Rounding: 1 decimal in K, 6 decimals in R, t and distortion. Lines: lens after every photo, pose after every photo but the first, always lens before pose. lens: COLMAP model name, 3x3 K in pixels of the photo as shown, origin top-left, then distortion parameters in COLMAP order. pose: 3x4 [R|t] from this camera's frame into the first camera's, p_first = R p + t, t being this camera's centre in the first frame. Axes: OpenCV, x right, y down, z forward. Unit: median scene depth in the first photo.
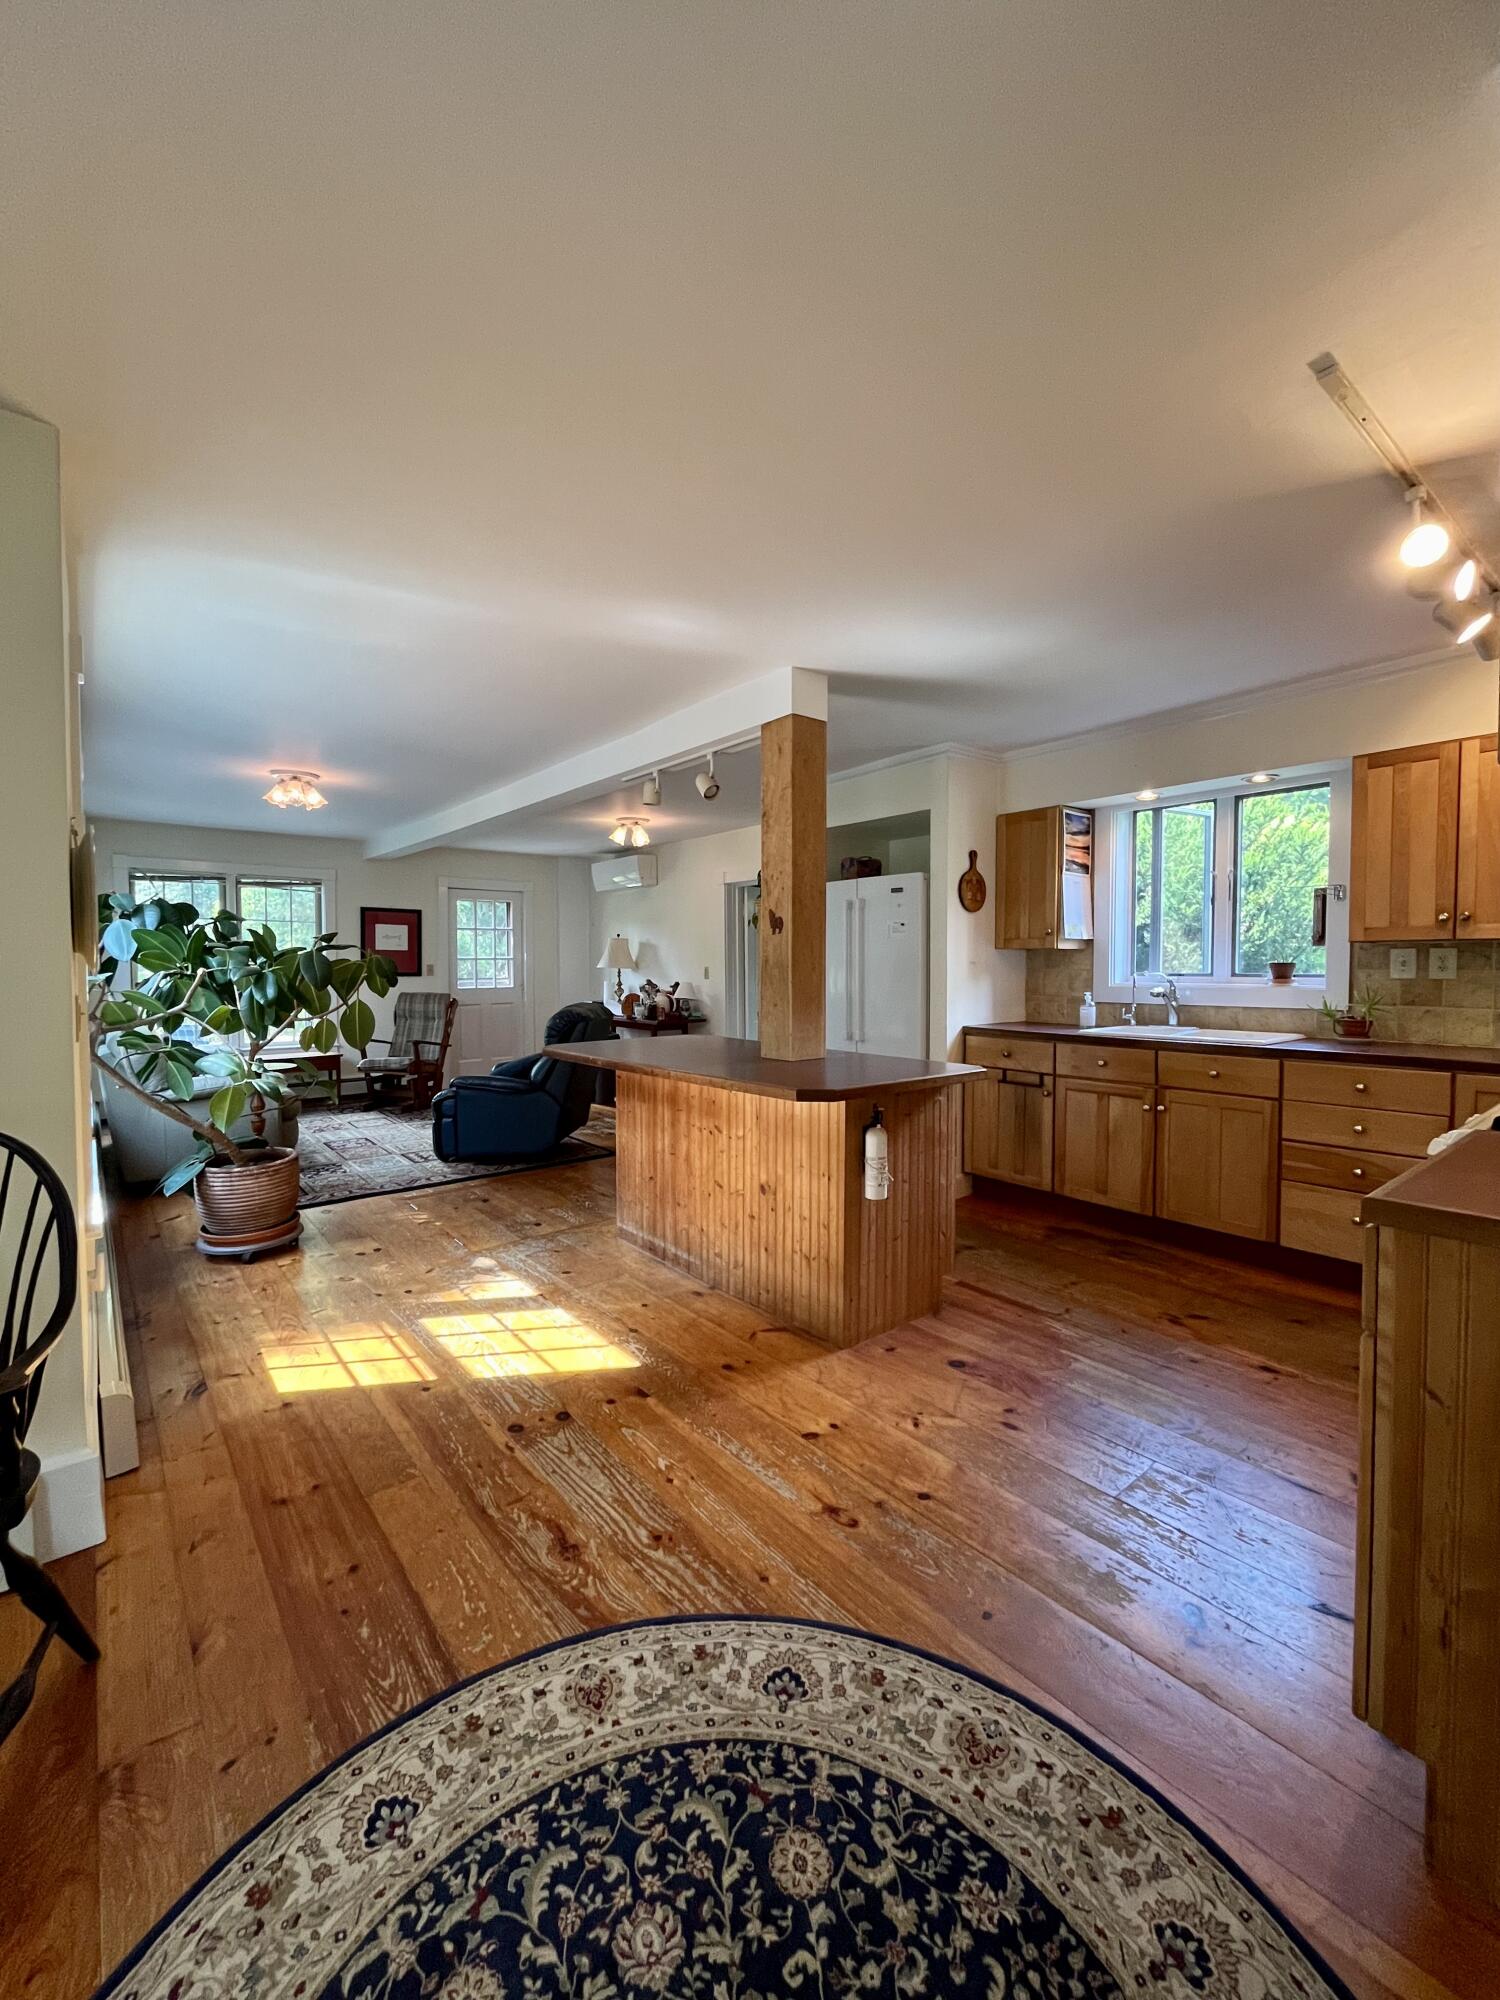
lens RADIAL K [[814.6, 0, 750.6], [0, 814.6, 991.5], [0, 0, 1]] dist [-0.000428, -0.001044]
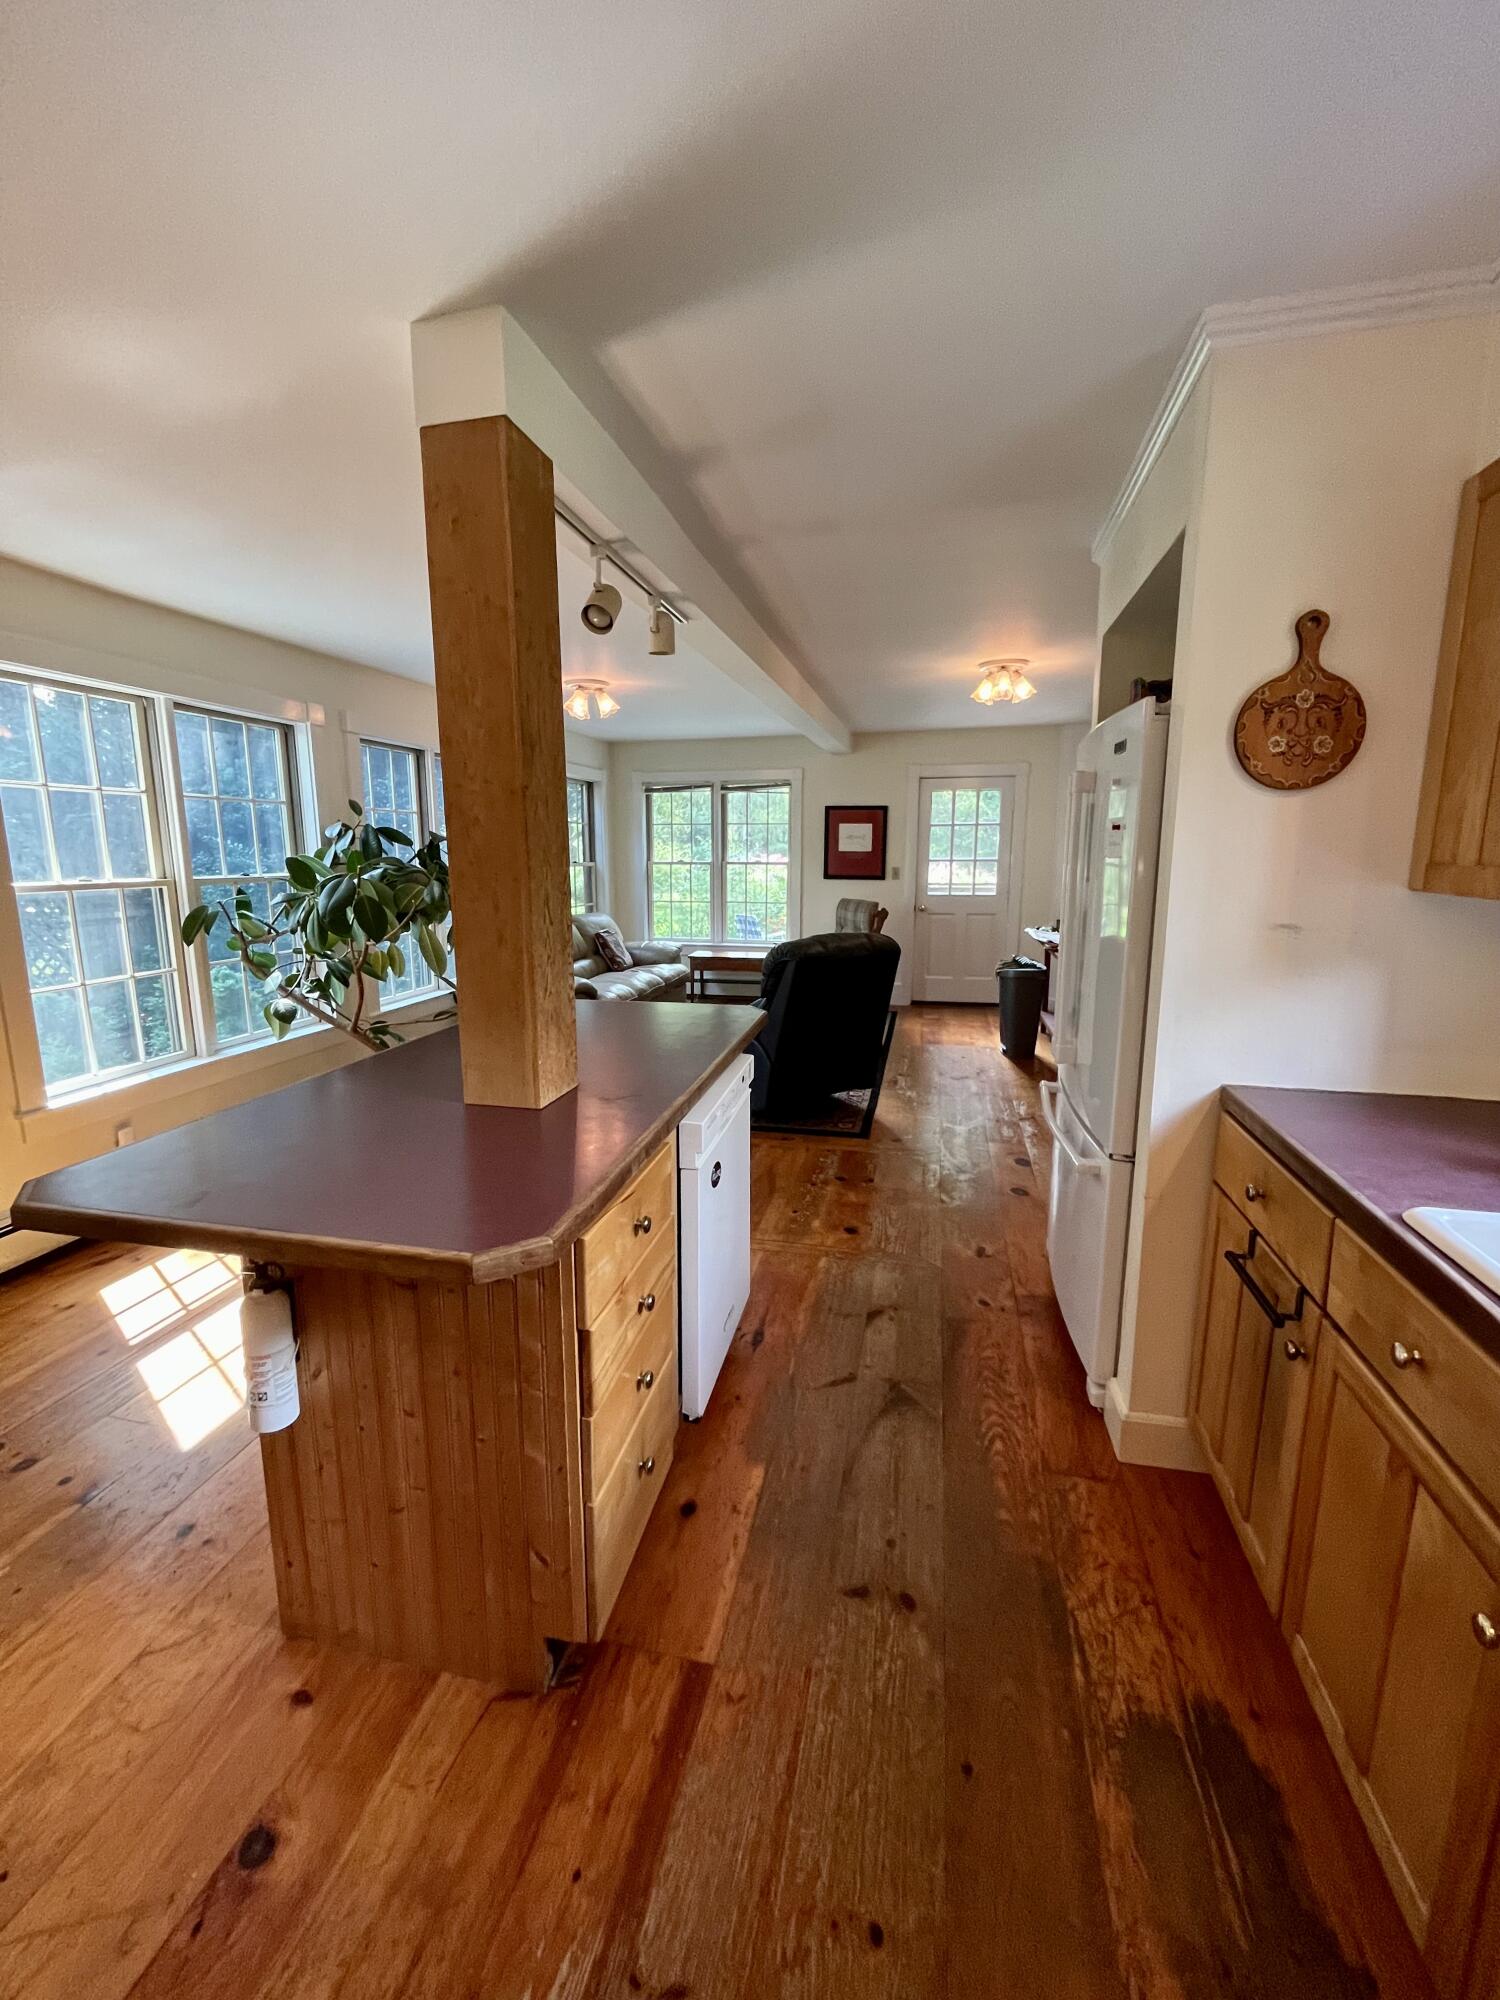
lens RADIAL K [[814.6, 0, 753.9], [0, 814.6, 994.8], [0, 0, 1]] dist [-0.000428, -0.001044]
pose [[0.612958, 0.140981, -0.777436, 0.516502], [-0.027536, 0.987166, 0.157303, -0.070276], [0.789635, -0.075013, 0.608974, 0.707322]]
